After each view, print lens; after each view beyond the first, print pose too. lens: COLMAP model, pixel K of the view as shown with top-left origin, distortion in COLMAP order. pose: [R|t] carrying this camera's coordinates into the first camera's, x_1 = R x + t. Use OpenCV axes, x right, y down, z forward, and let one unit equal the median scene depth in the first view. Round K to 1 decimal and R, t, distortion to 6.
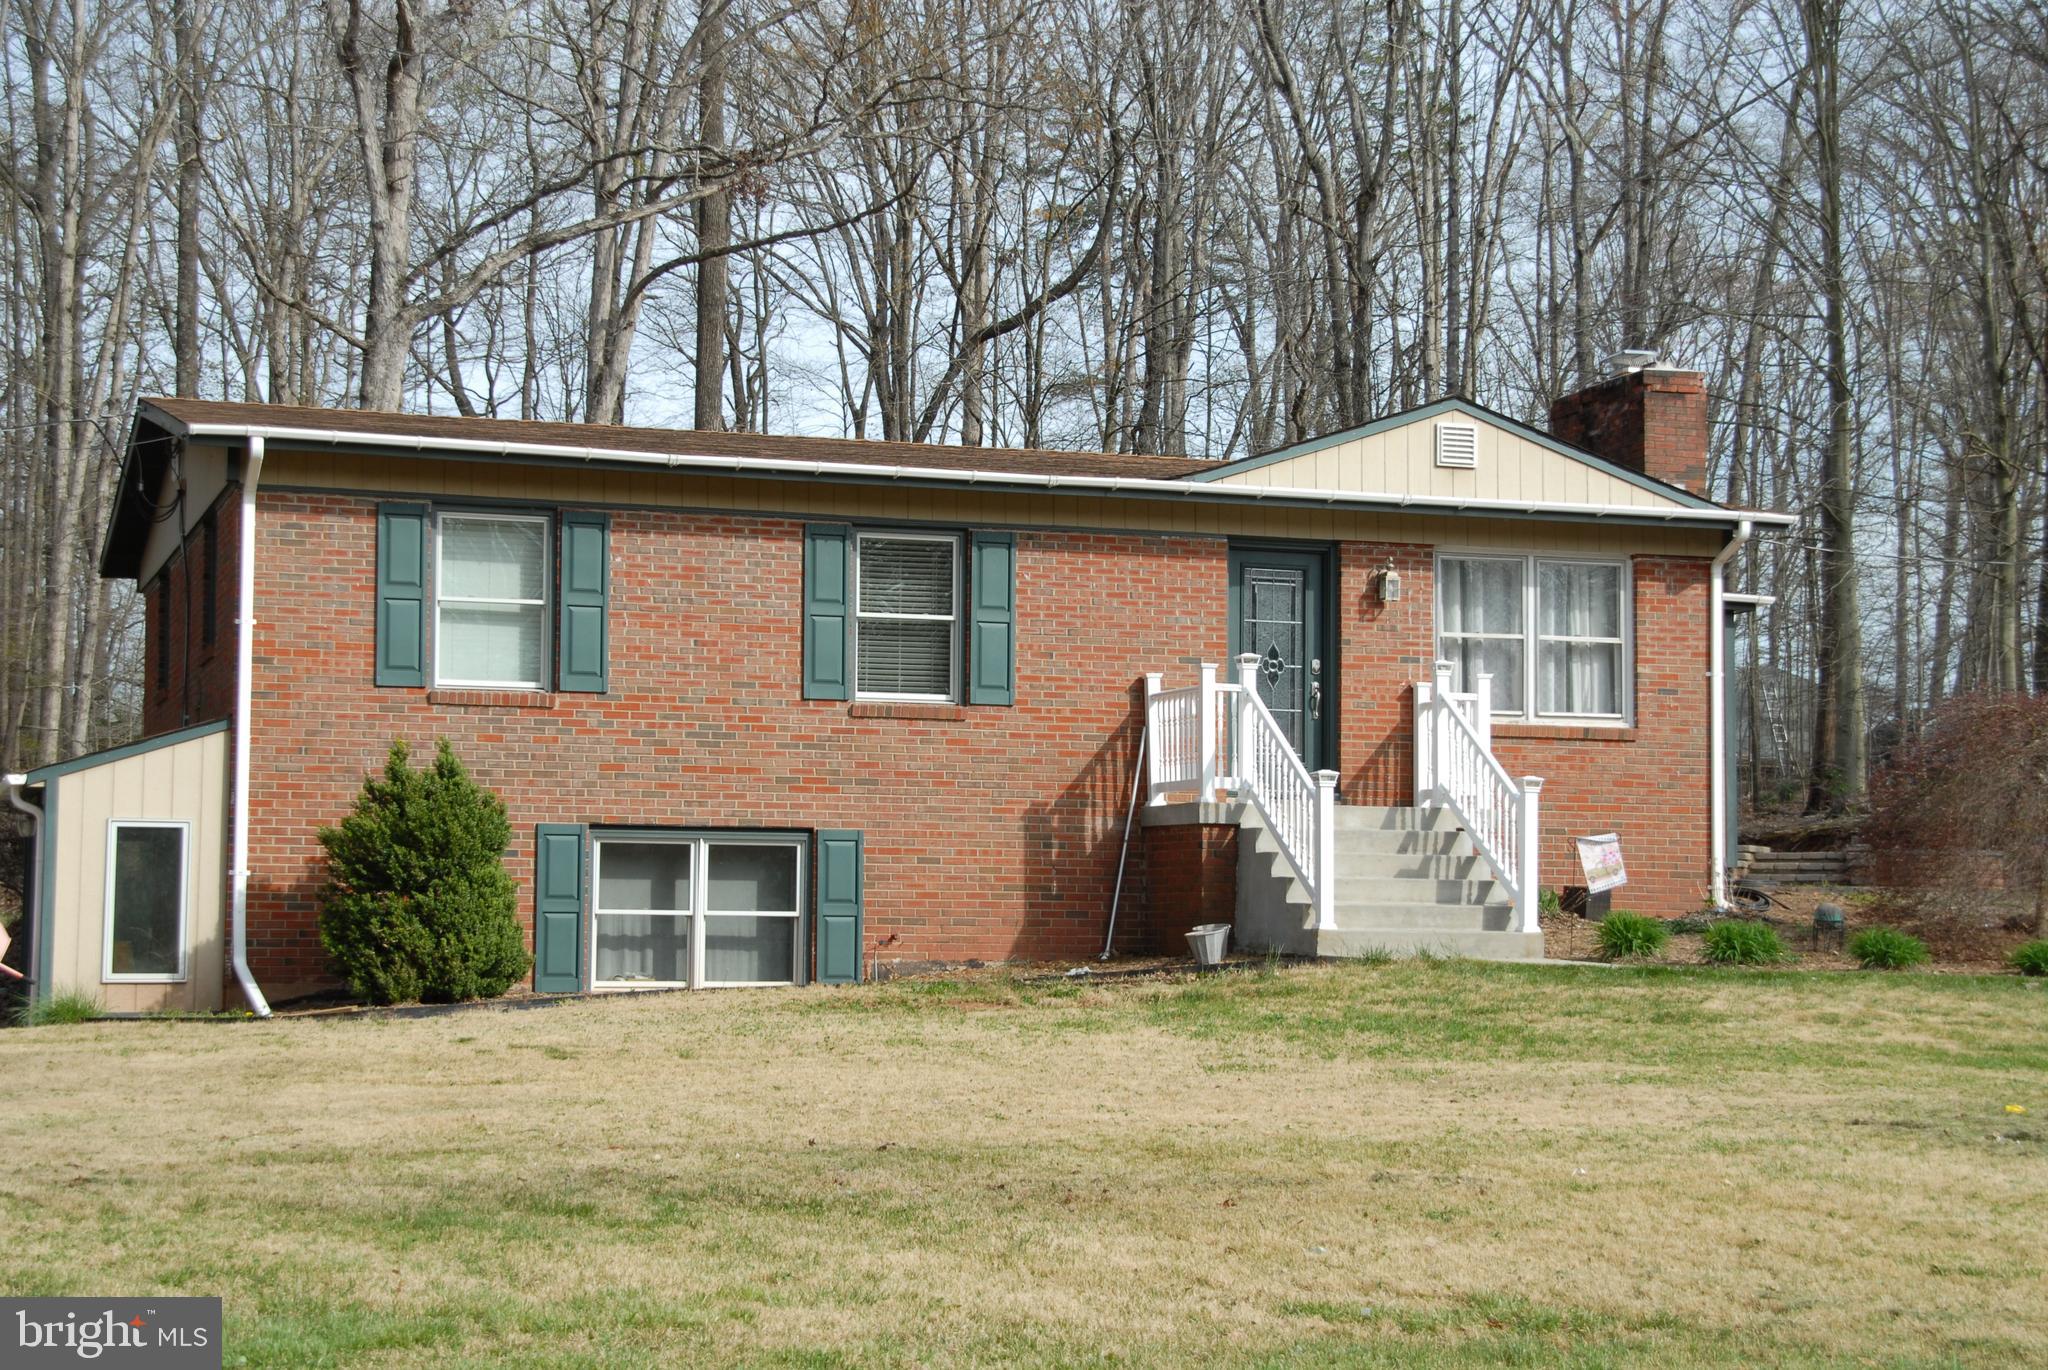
lens RADIAL K [[3764.5, 0, 1025.0], [0, 3764.5, 688.7], [0, 0, 1]] dist [0.205358, 0.000000]
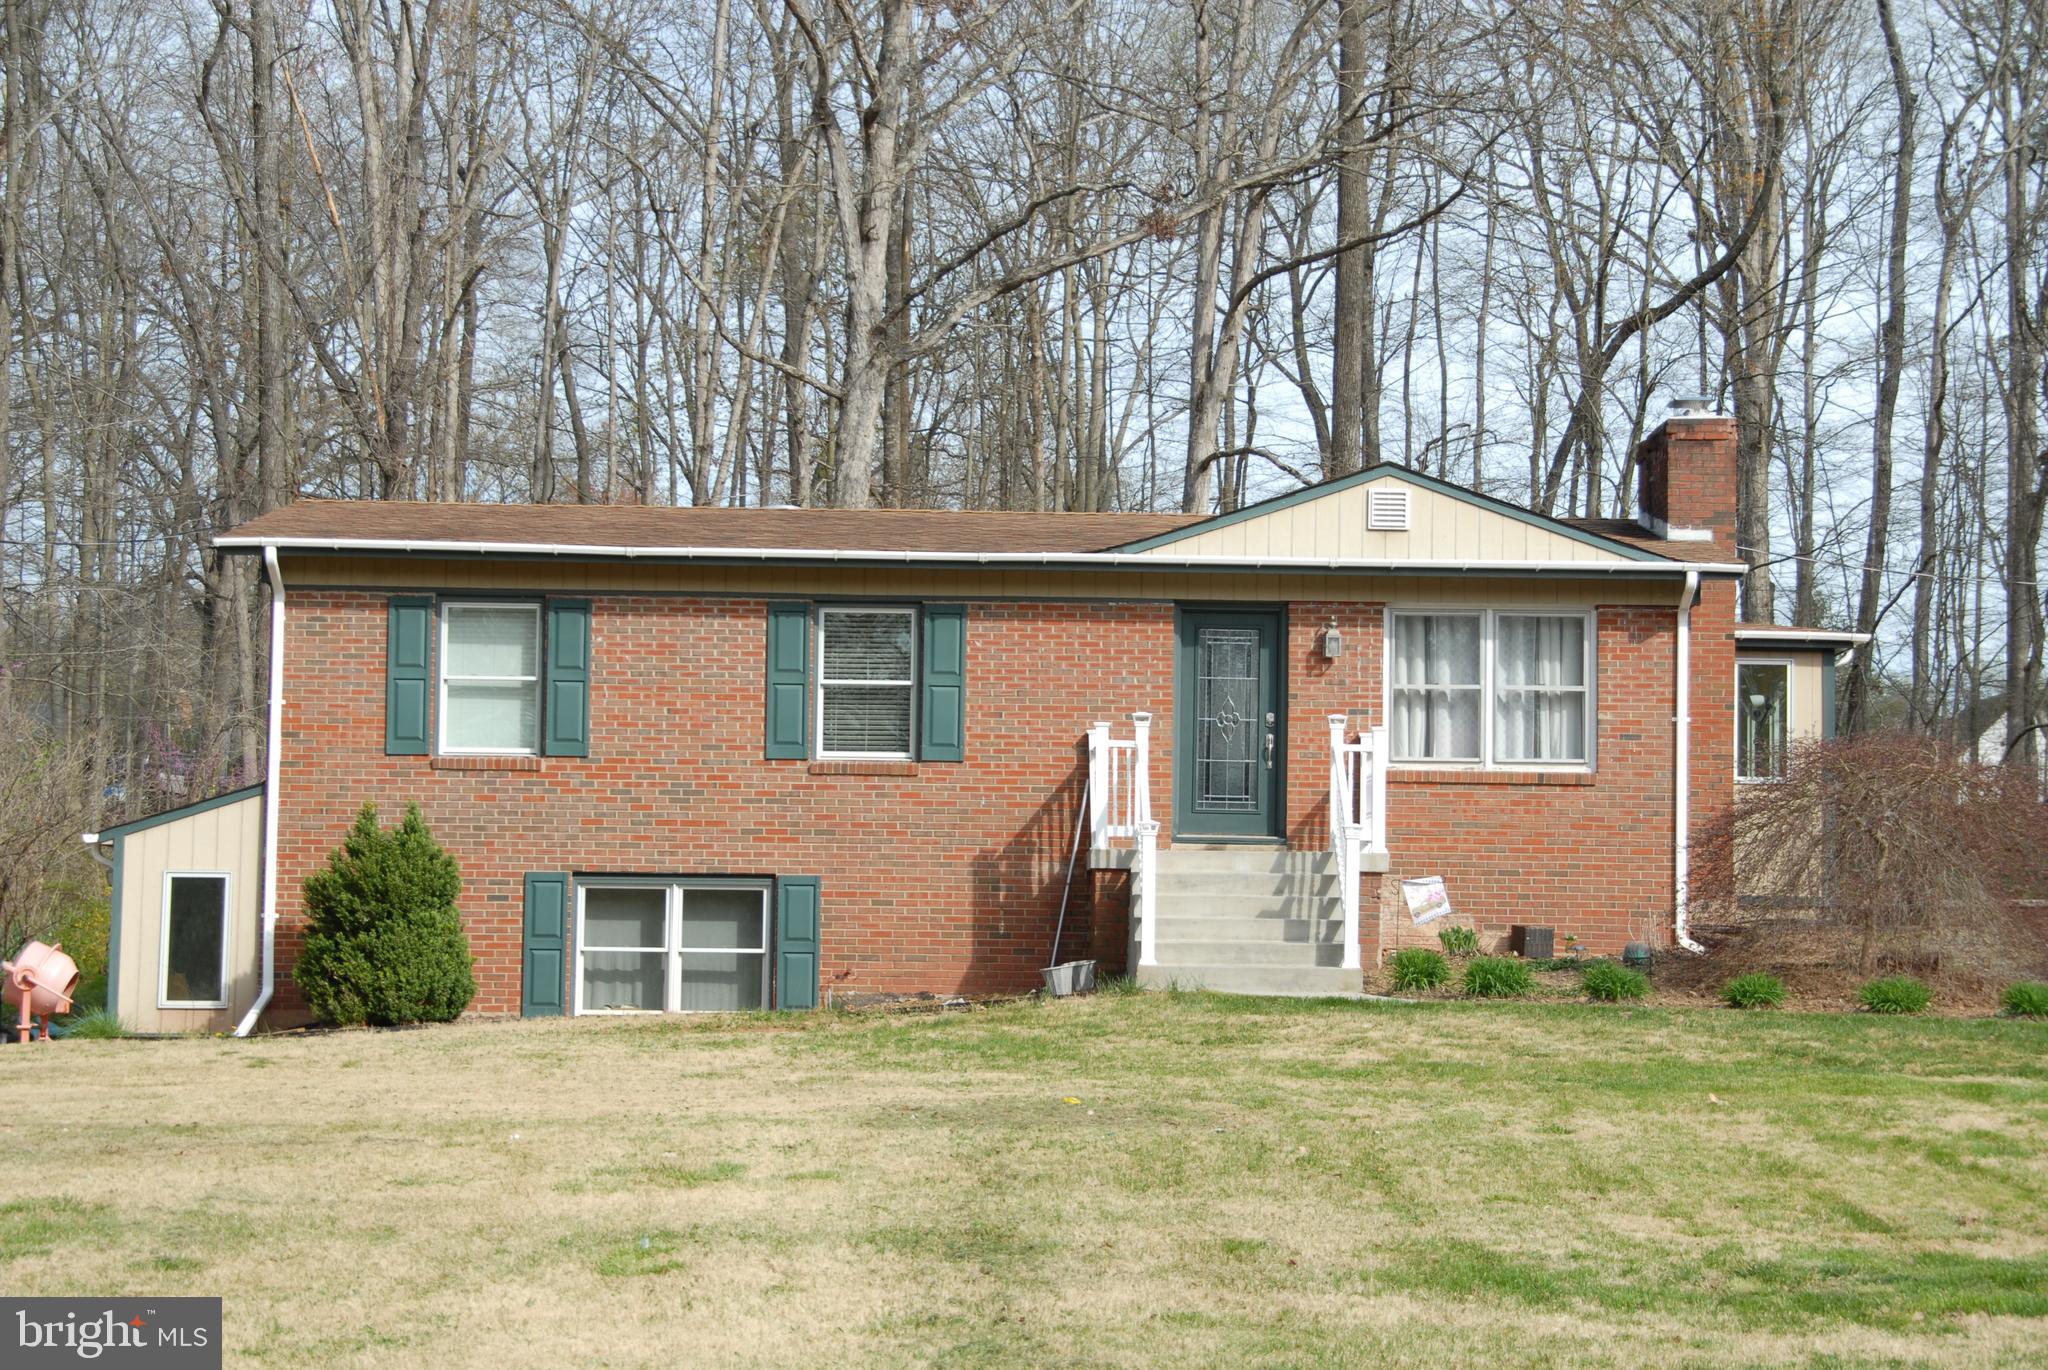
lens RADIAL K [[4665.4, 0, 1023.3], [0, 4665.4, 683.6], [0, 0, 1]] dist [0.339028, 0.000000]
pose [[0.943787, -0.017554, -0.330088, 0.473034], [0.018387, 0.999831, -0.000599, -0.017469], [0.330042, -0.005504, 0.943950, -0.287060]]
